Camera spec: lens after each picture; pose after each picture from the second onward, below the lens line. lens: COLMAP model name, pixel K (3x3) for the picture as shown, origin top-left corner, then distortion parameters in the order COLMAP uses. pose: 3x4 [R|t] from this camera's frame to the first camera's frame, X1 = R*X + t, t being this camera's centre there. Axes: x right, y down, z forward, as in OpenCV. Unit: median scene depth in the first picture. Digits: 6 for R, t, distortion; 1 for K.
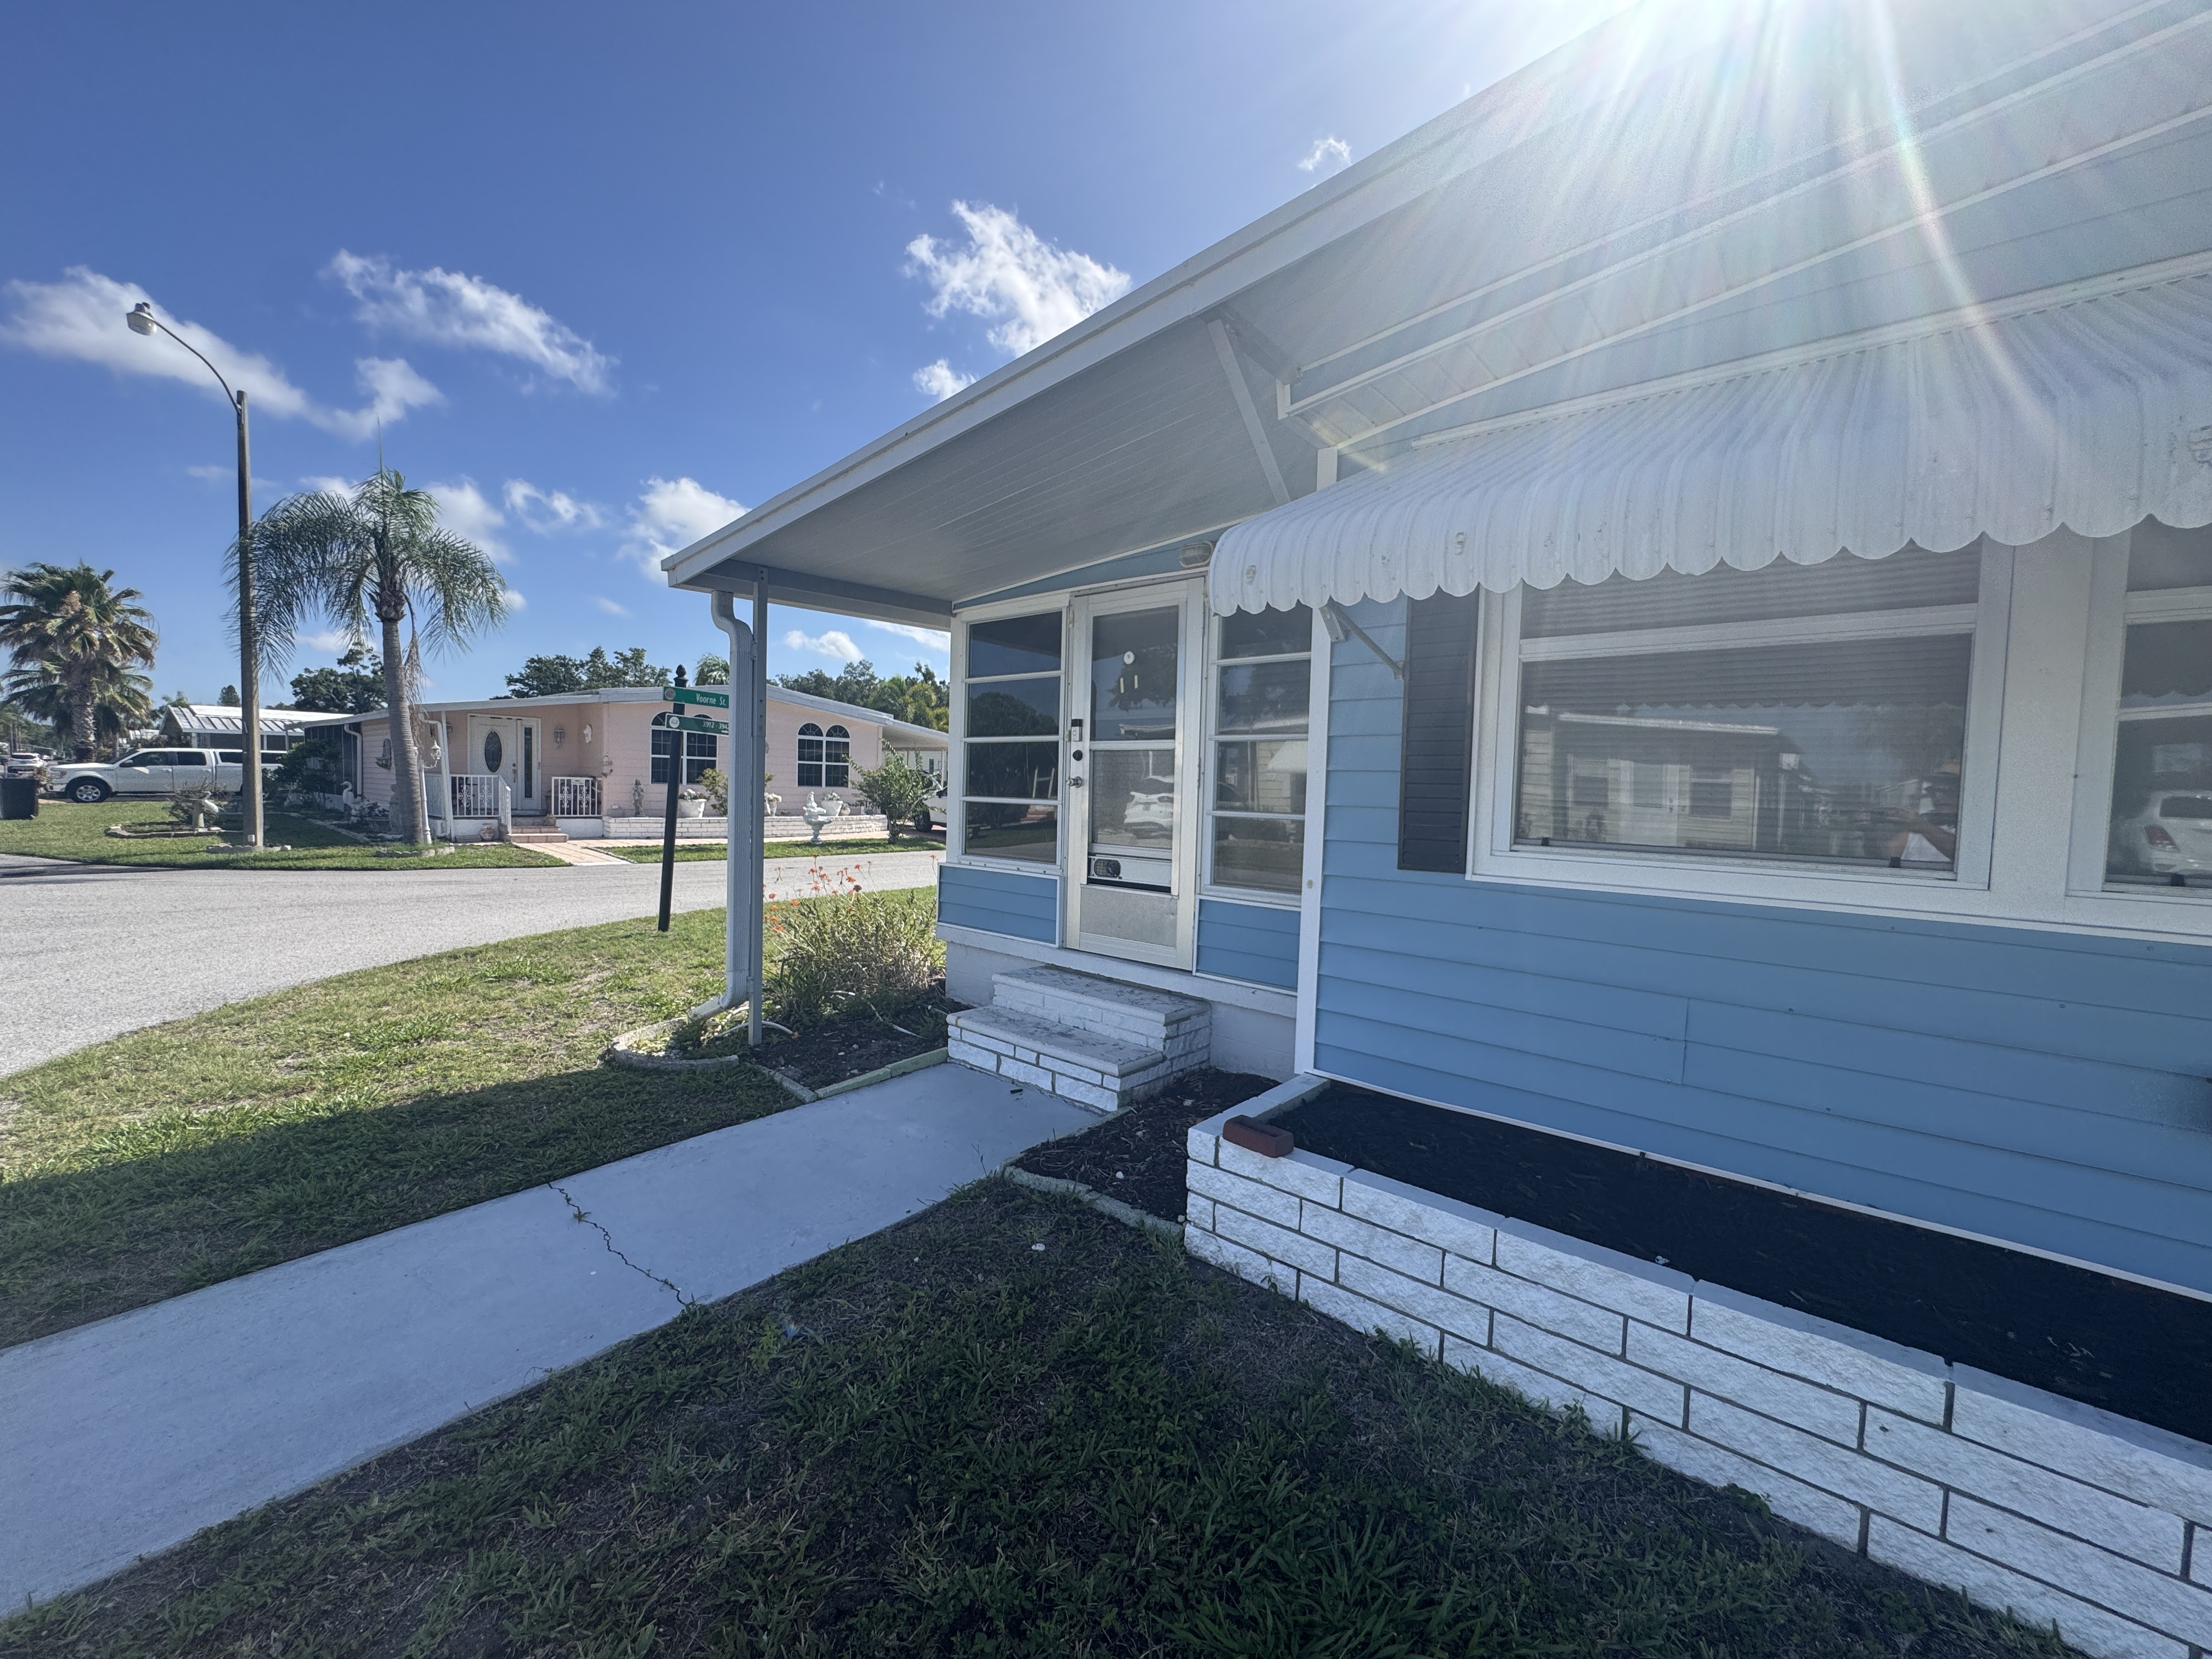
lens RADIAL K [[887.4, 0, 1105.4], [0, 887.4, 830.5], [0, 0, 1]] dist [-0.005945, 0.000617]
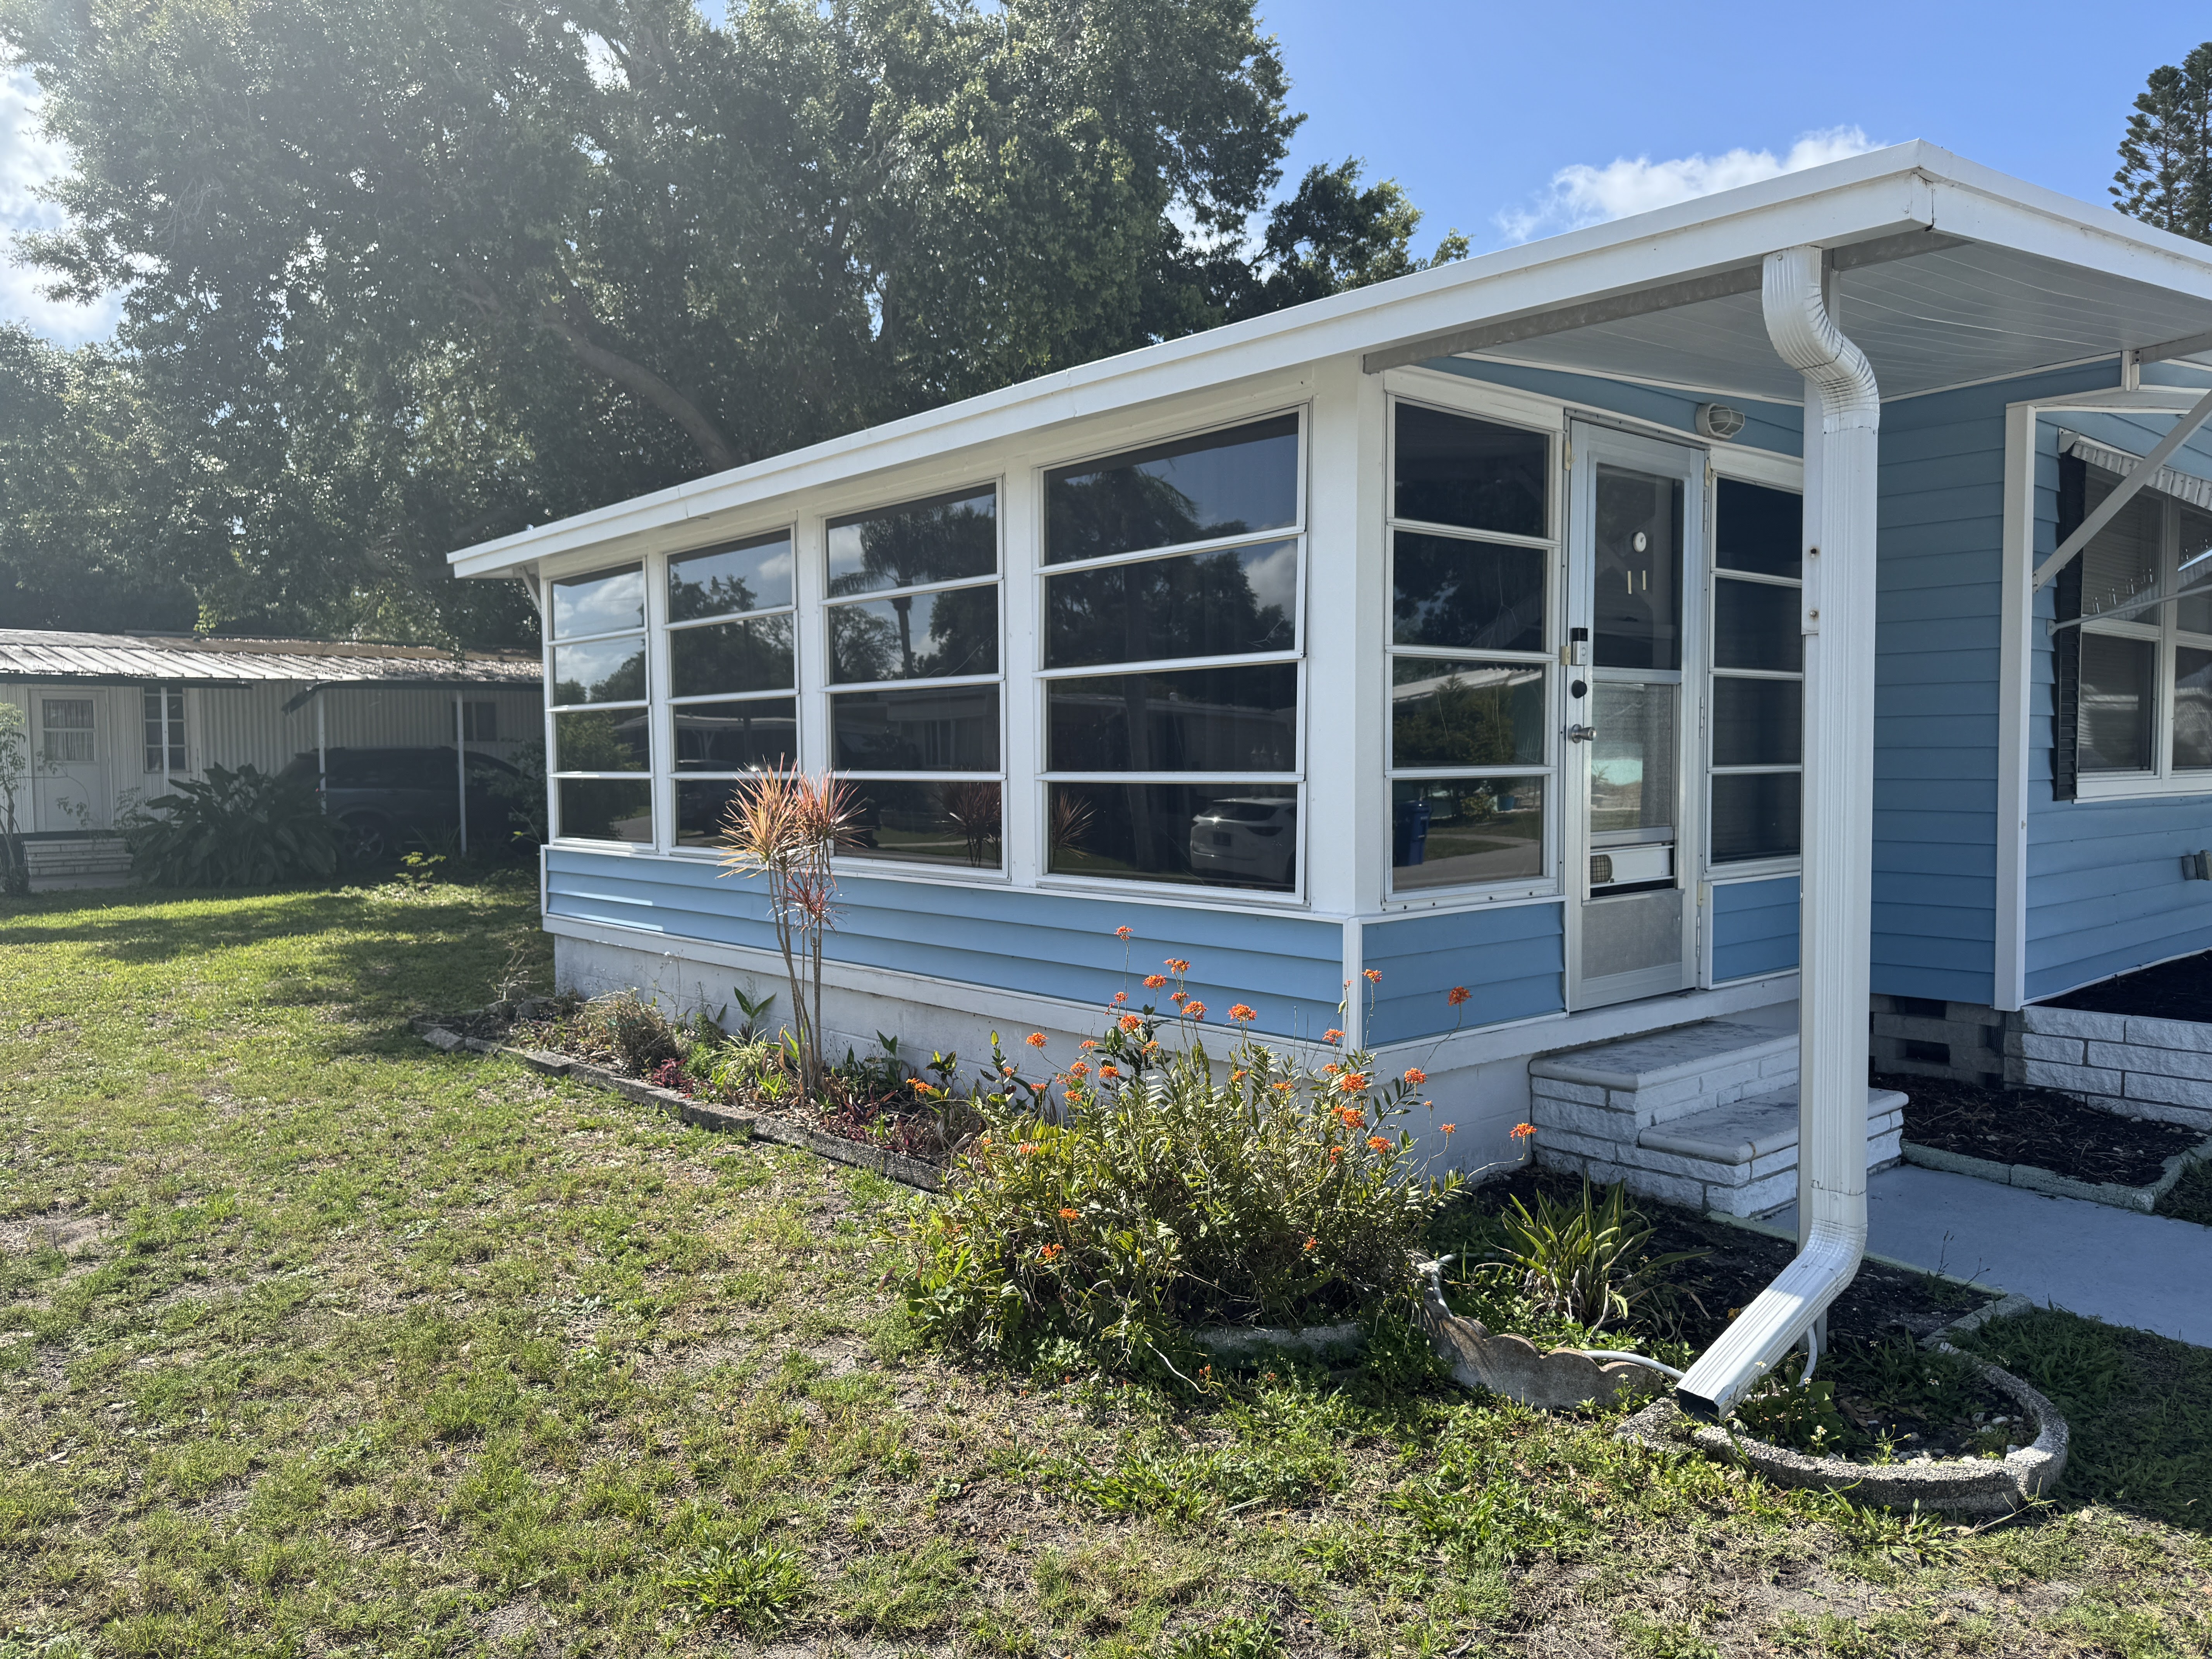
lens RADIAL K [[1578.1, 0, 1108.2], [0, 1578.1, 835.6], [0, 0, 1]] dist [0.085997, -0.000337]
pose [[0.130186, -0.076895, 0.988503, -1.148622], [0.062939, 0.995618, 0.069159, -0.080315], [-0.989490, 0.053212, 0.134455, 1.177164]]
